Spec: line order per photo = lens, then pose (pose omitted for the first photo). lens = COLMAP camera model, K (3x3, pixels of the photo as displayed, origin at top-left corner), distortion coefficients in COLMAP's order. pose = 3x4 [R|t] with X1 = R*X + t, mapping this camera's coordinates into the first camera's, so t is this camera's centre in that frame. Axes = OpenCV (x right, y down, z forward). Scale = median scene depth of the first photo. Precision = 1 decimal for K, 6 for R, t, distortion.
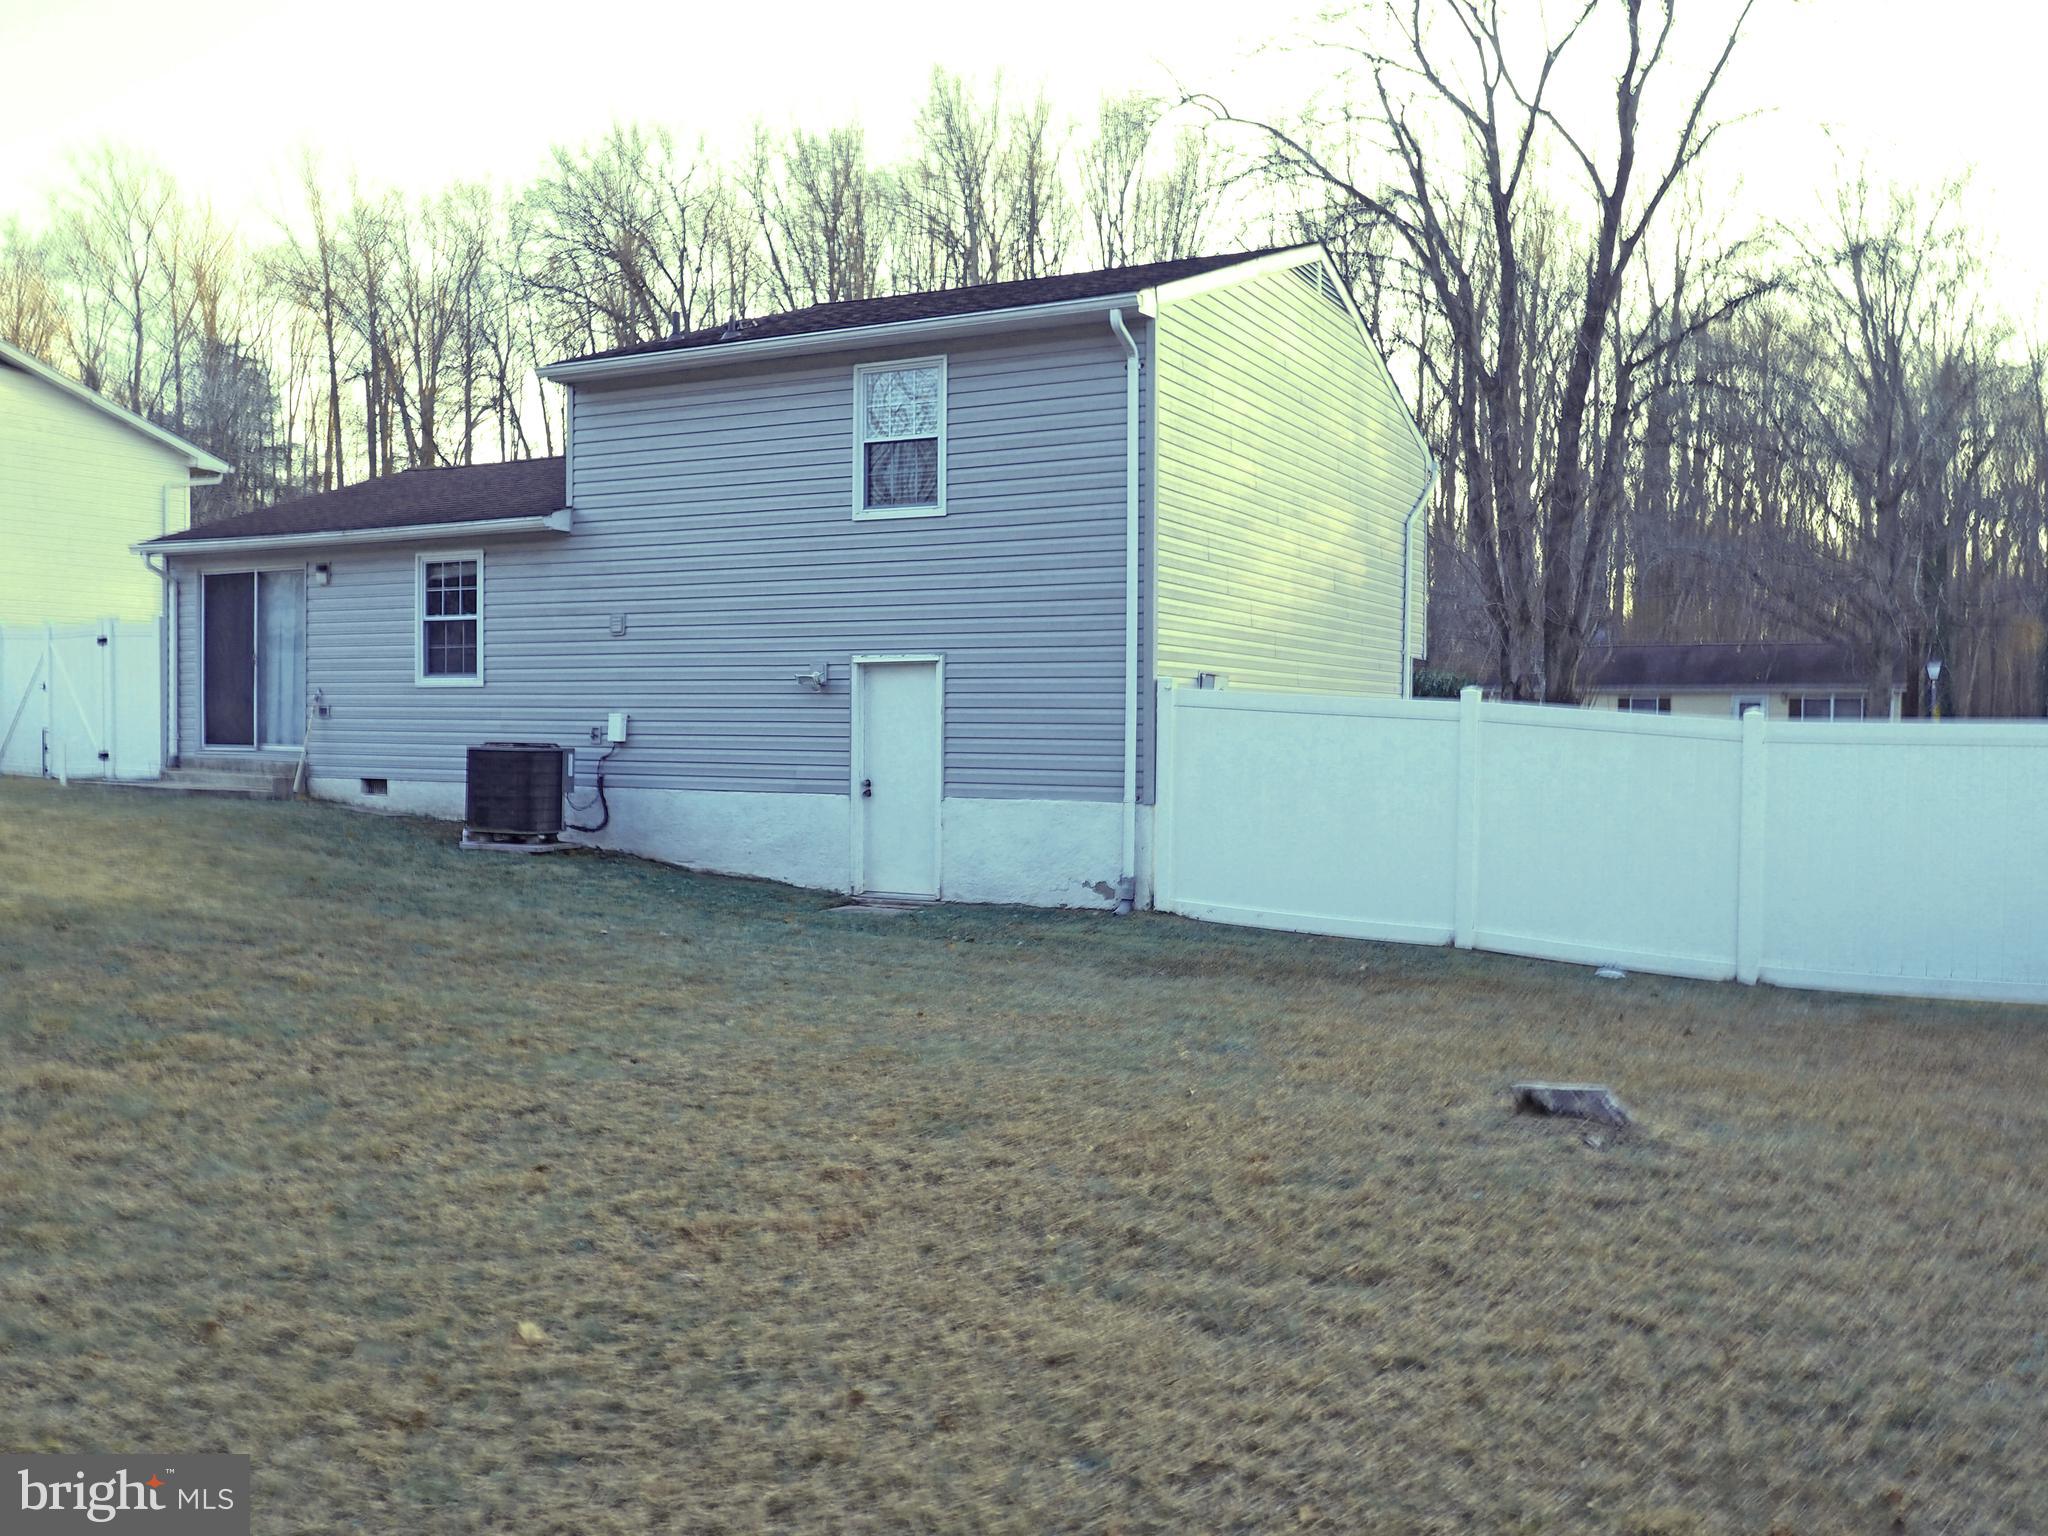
lens RADIAL K [[1692.9, 0, 1024.0], [0, 1692.9, 768.0], [0, 0, 1]] dist [-0.002589, 0.002701]
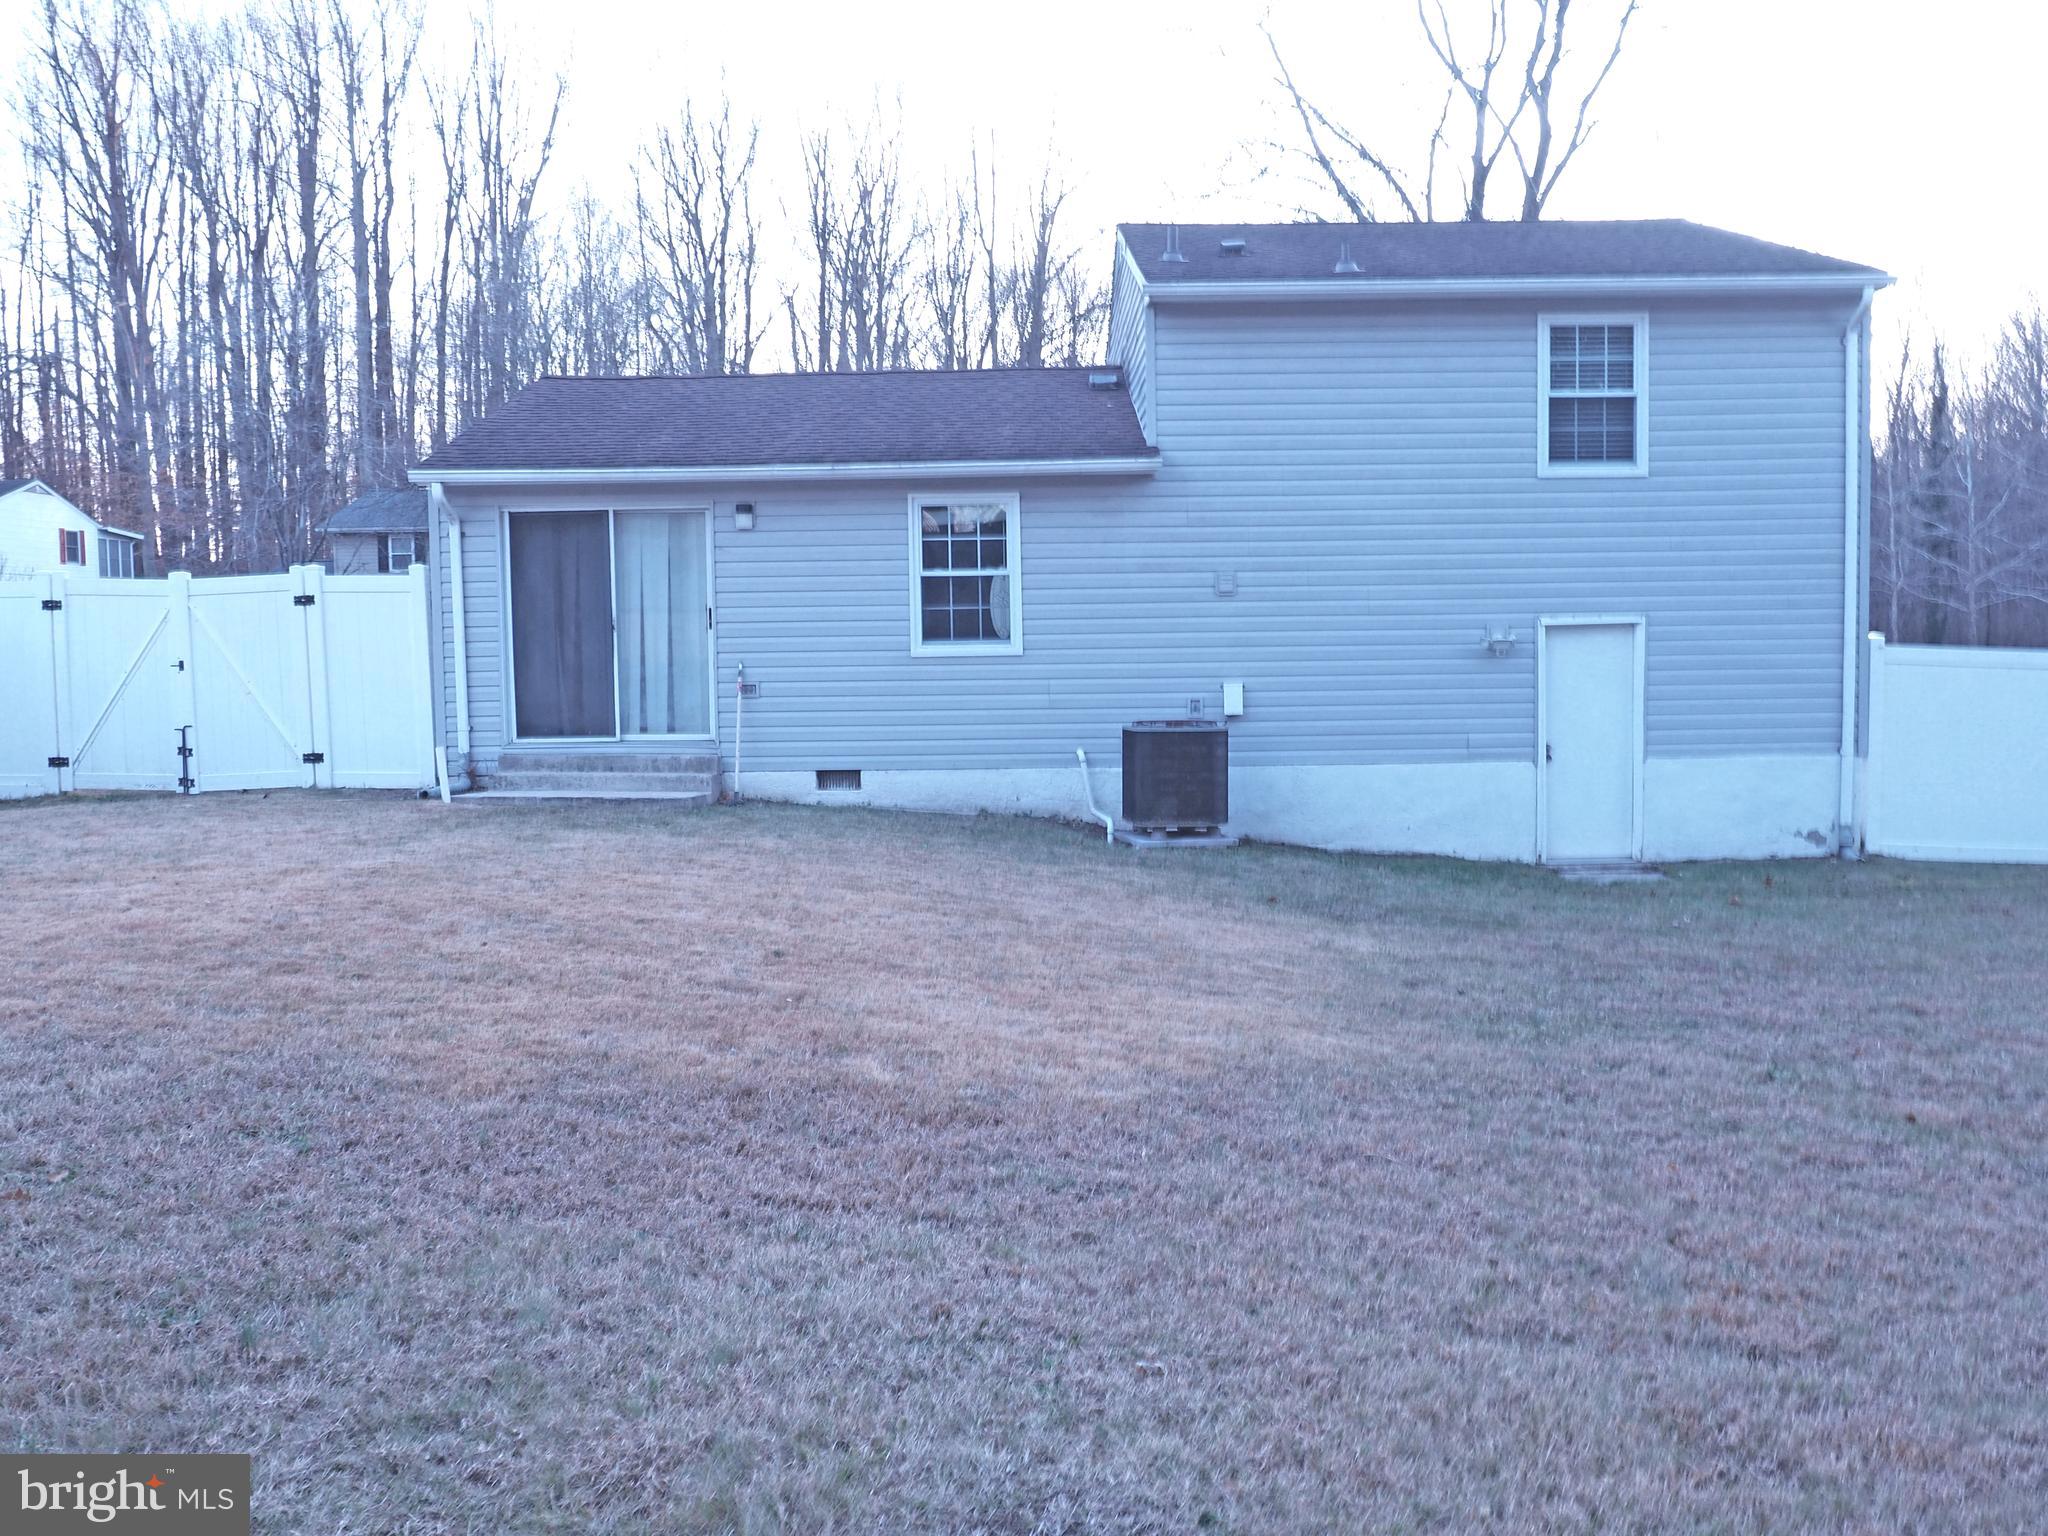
lens RADIAL K [[1692.9, 0, 1024.0], [0, 1692.9, 768.0], [0, 0, 1]] dist [-0.002589, 0.002701]
pose [[0.877766, -0.060012, 0.475316, -0.786552], [0.033812, 0.997410, 0.063490, -0.049251], [-0.477895, -0.039658, 0.877521, 0.274048]]
